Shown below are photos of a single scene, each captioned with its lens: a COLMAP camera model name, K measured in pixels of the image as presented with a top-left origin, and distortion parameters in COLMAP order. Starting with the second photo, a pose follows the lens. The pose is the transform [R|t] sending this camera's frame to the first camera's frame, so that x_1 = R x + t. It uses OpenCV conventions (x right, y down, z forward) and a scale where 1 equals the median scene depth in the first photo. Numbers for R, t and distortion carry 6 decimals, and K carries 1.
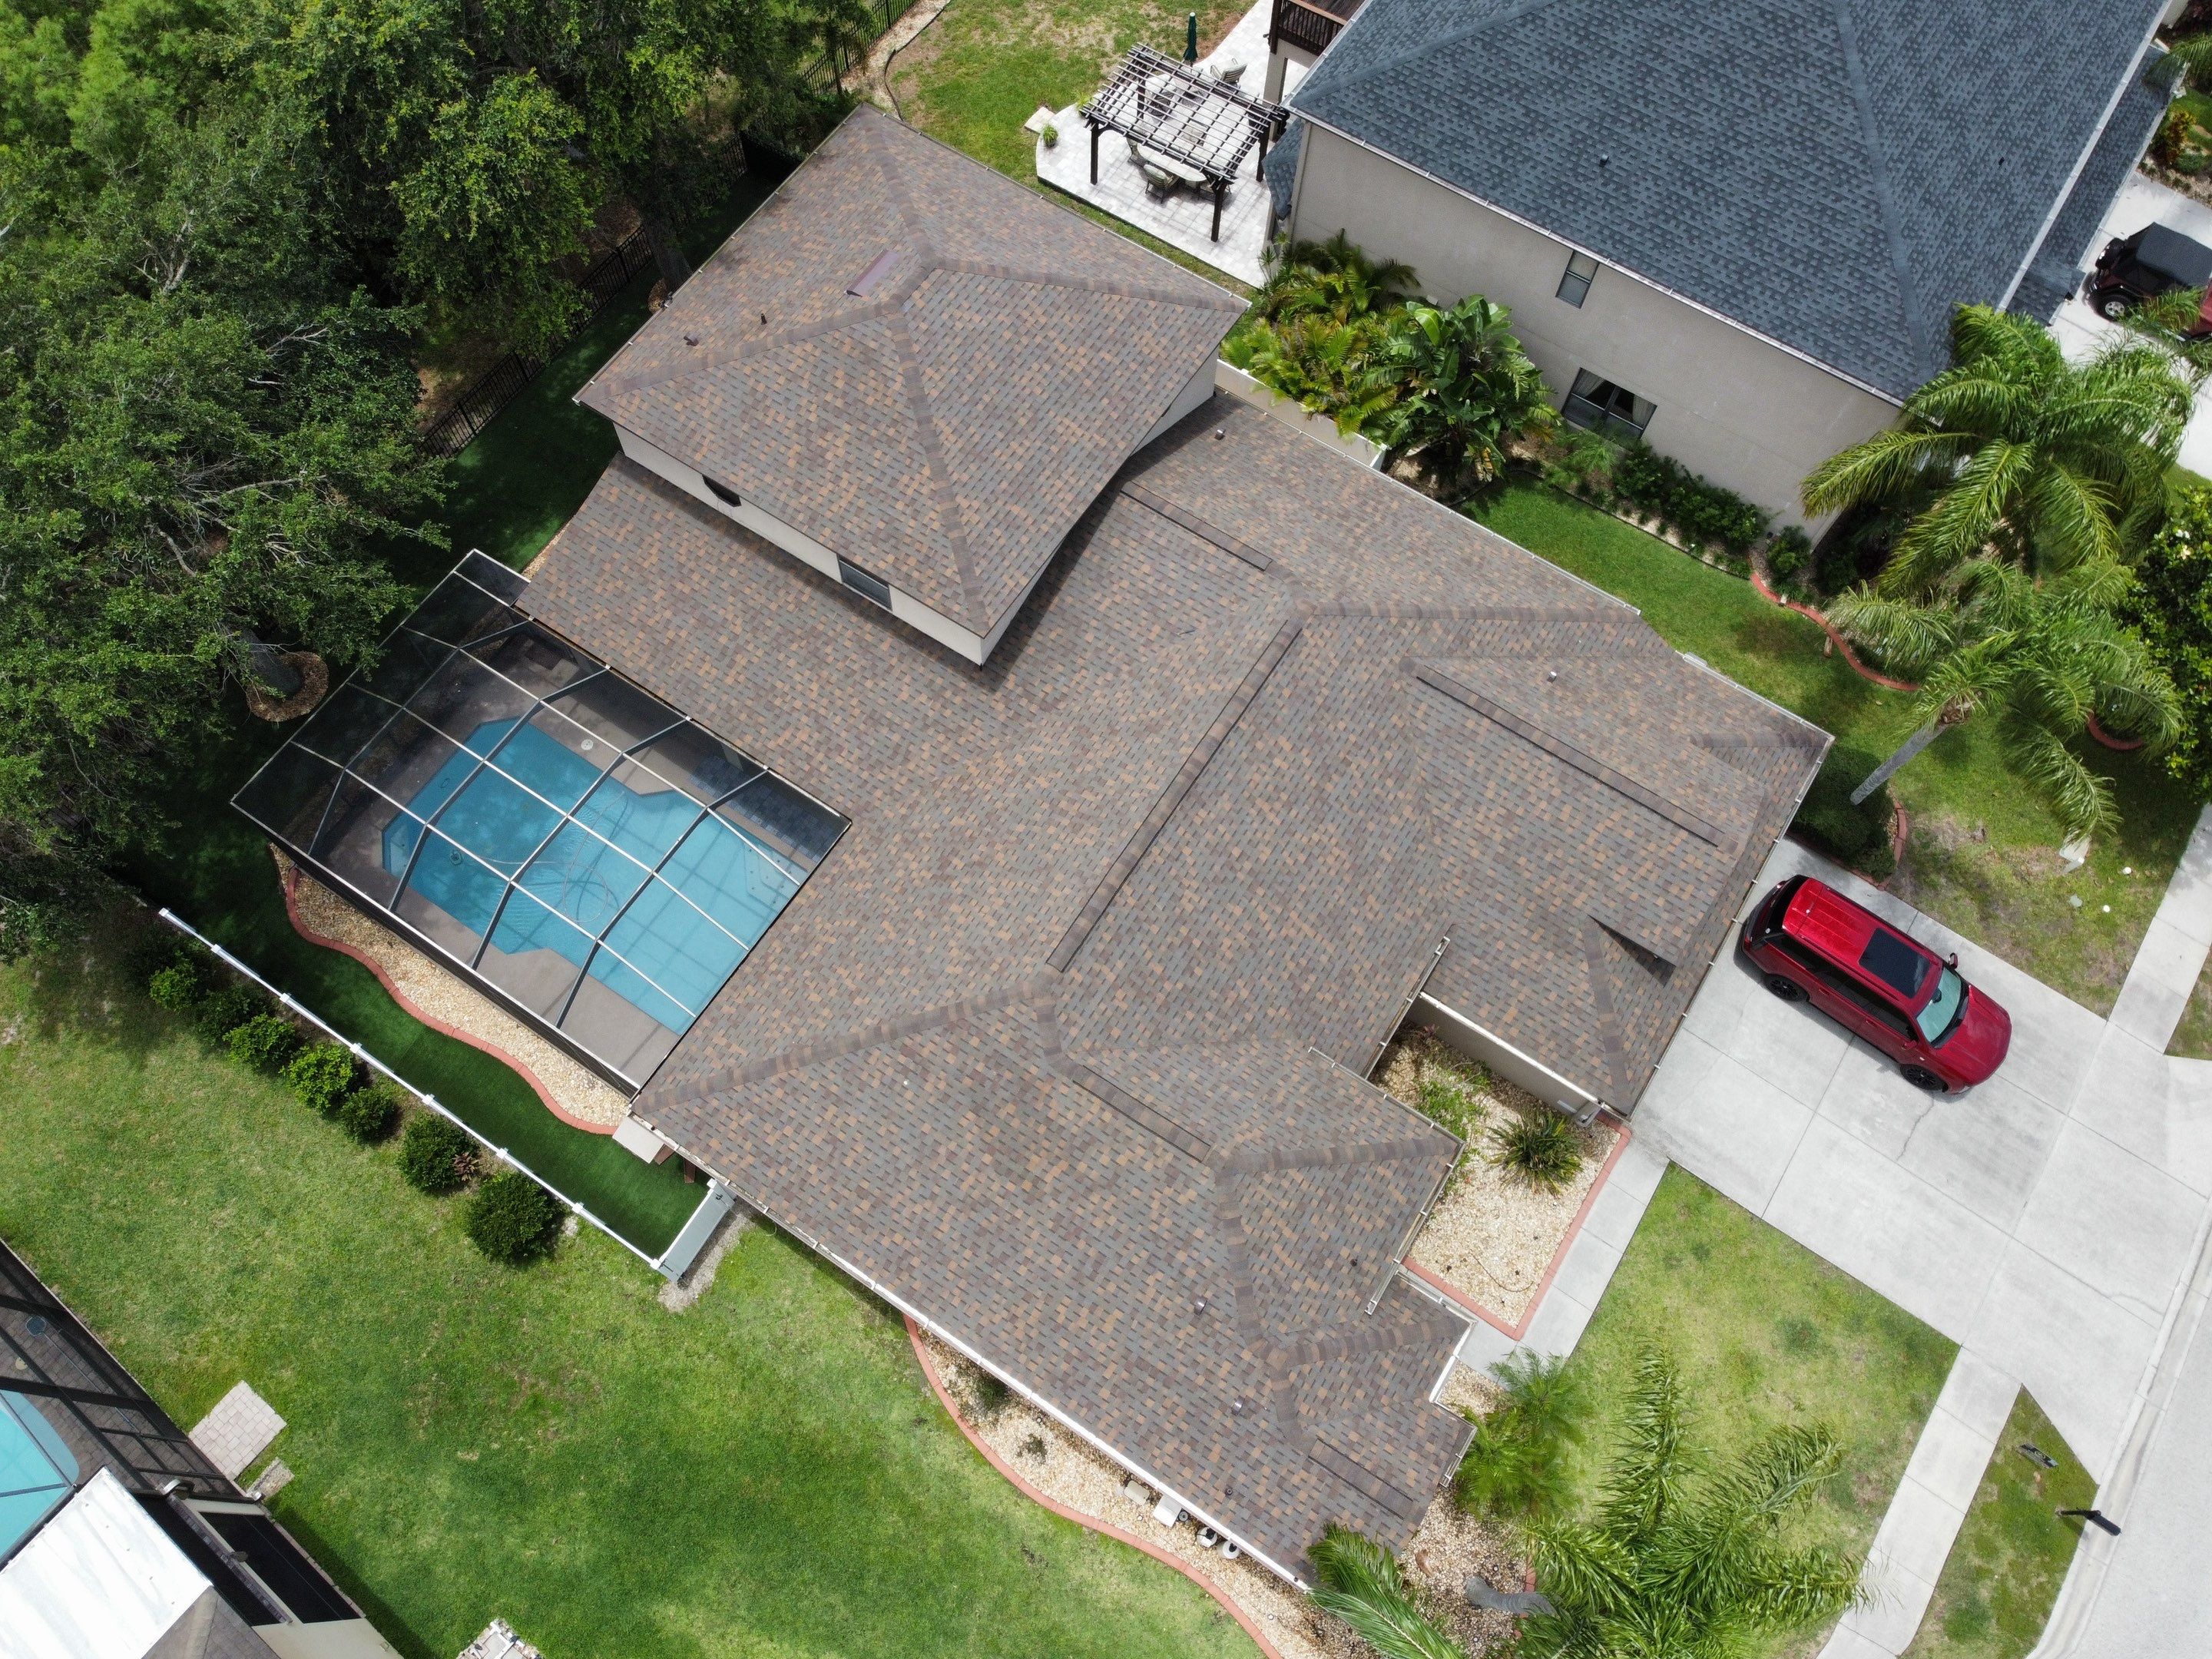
lens RADIAL K [[1683.2, 0, 1074.4], [0, 1683.2, 801.5], [0, 0, 1]] dist [-0.003267, 0.000238]
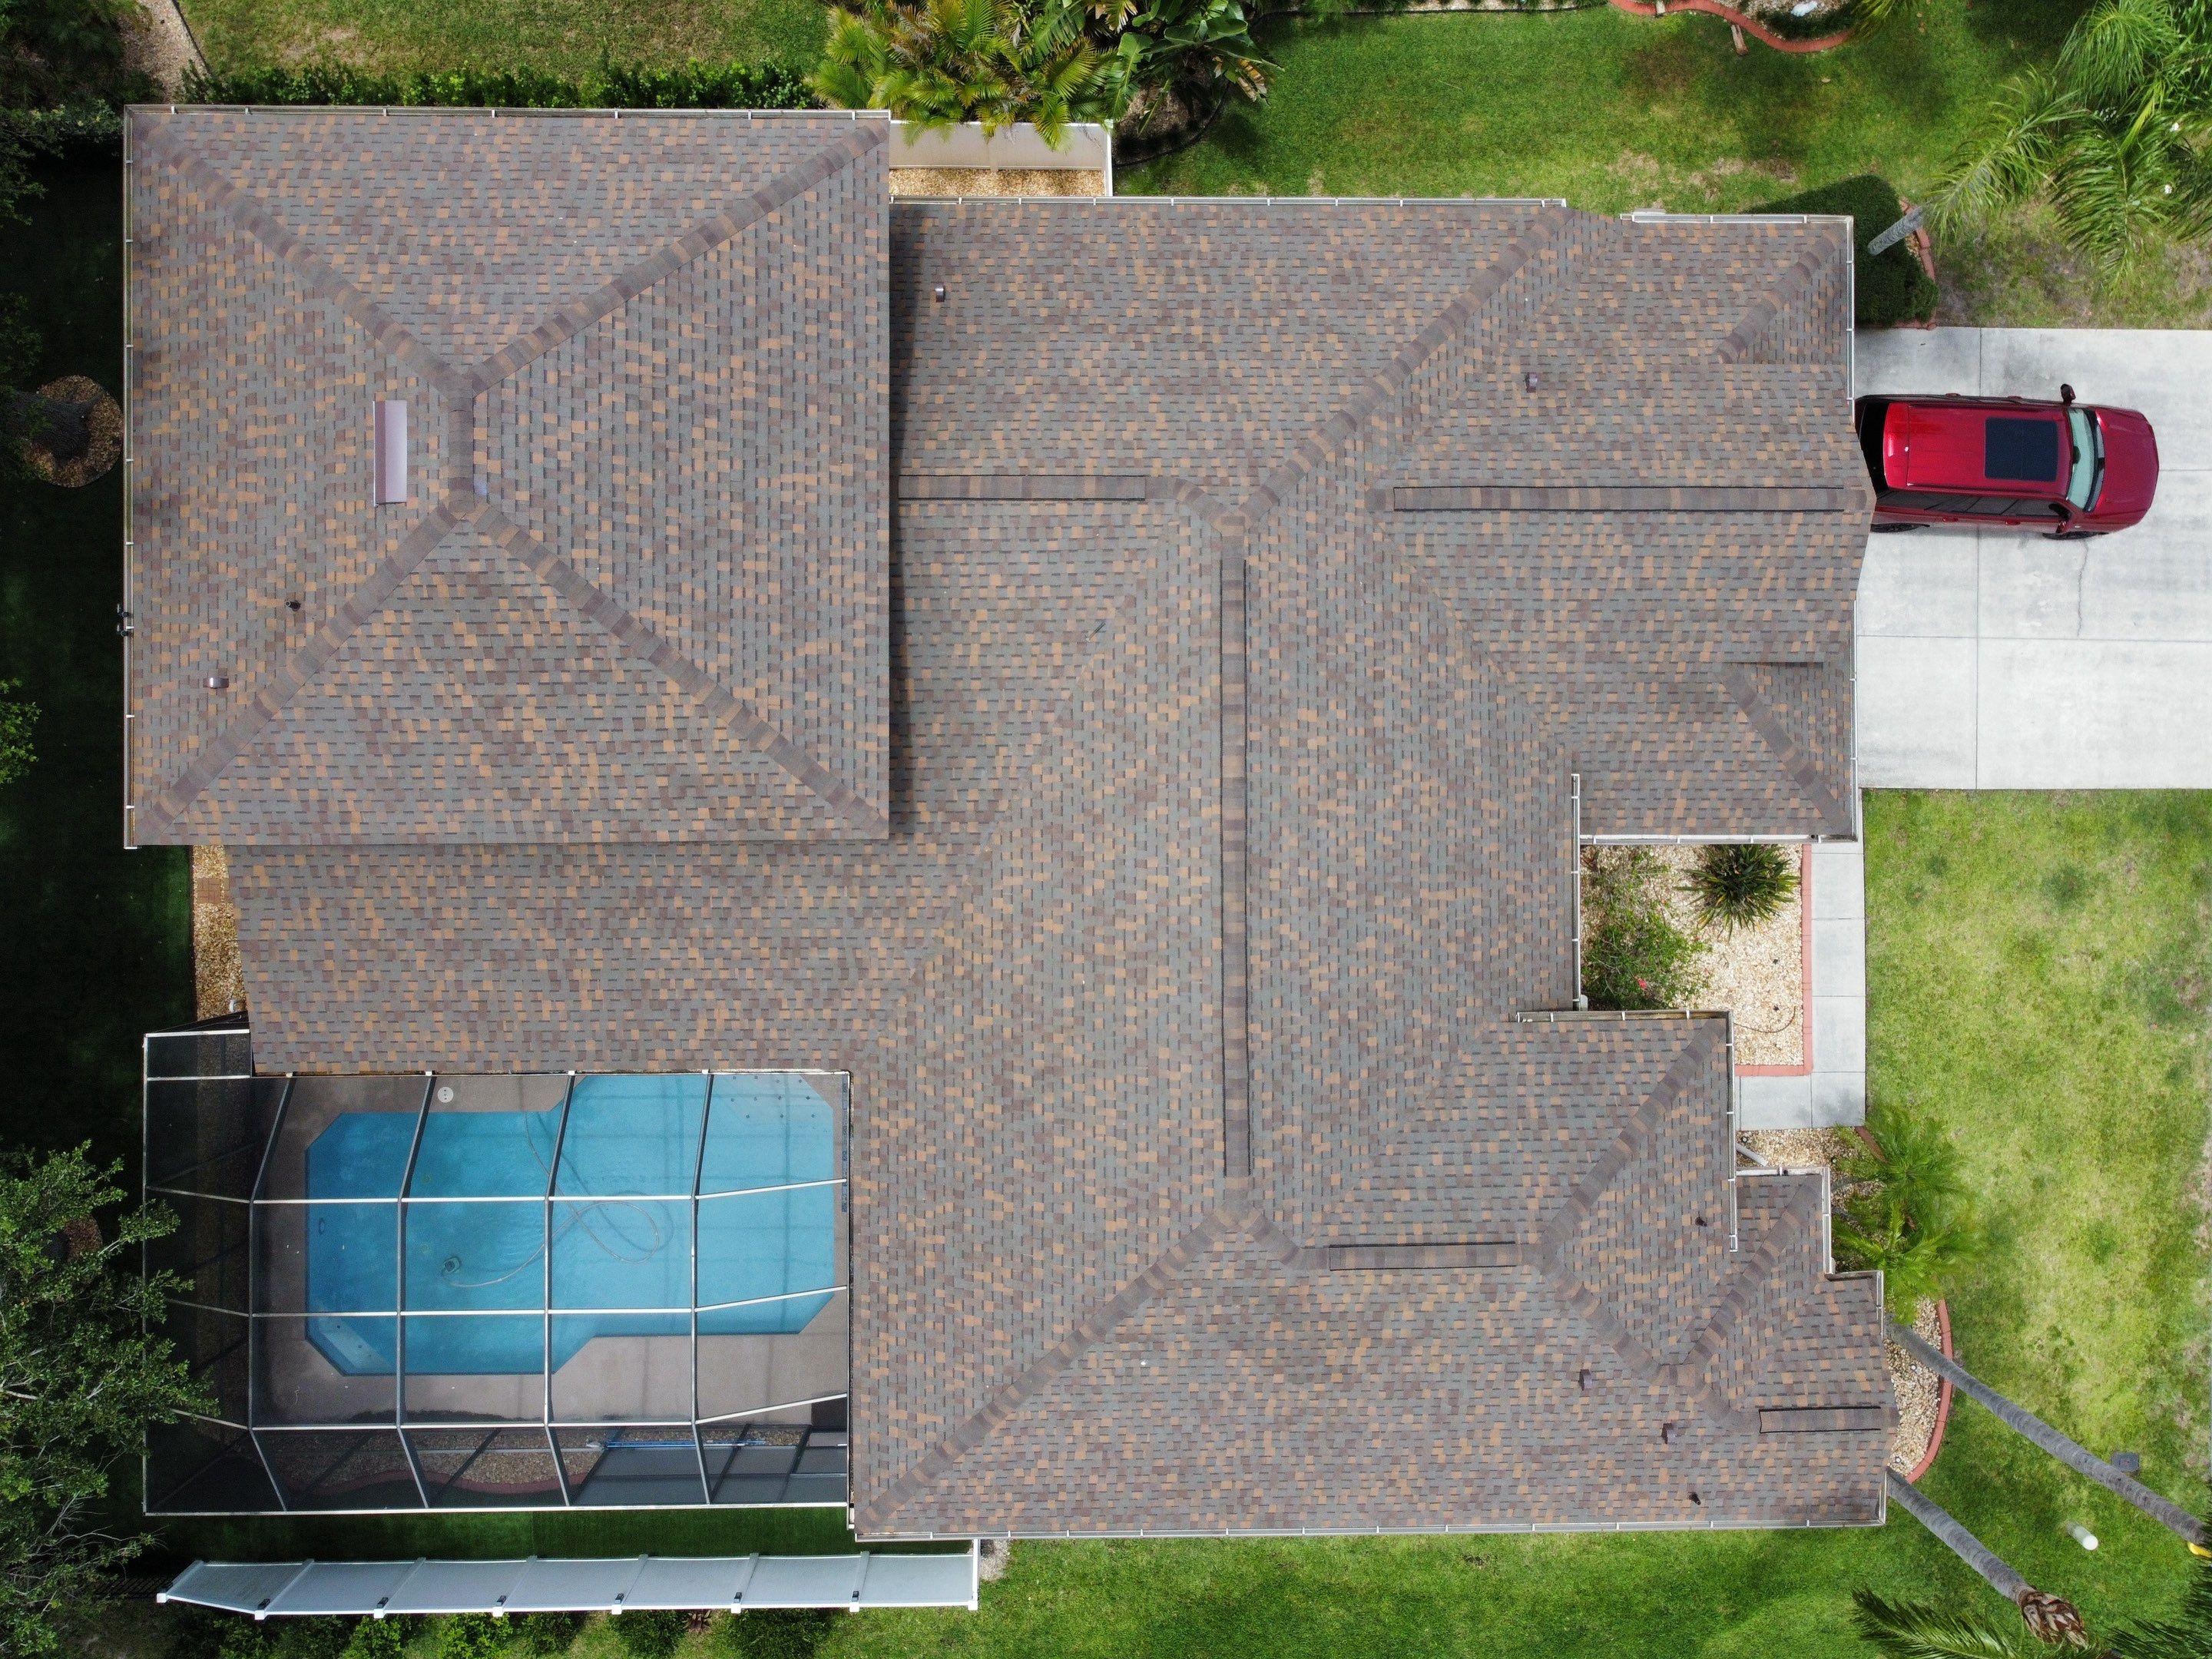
lens RADIAL K [[1683.2, 0, 1076.2], [0, 1683.2, 809.4], [0, 0, 1]] dist [-0.003267, 0.000238]
pose [[0.831293, -0.555771, 0.008338, 0.011959], [0.502747, 0.758212, 0.415163, -0.342151], [-0.237058, -0.340930, 0.909709, 0.328820]]
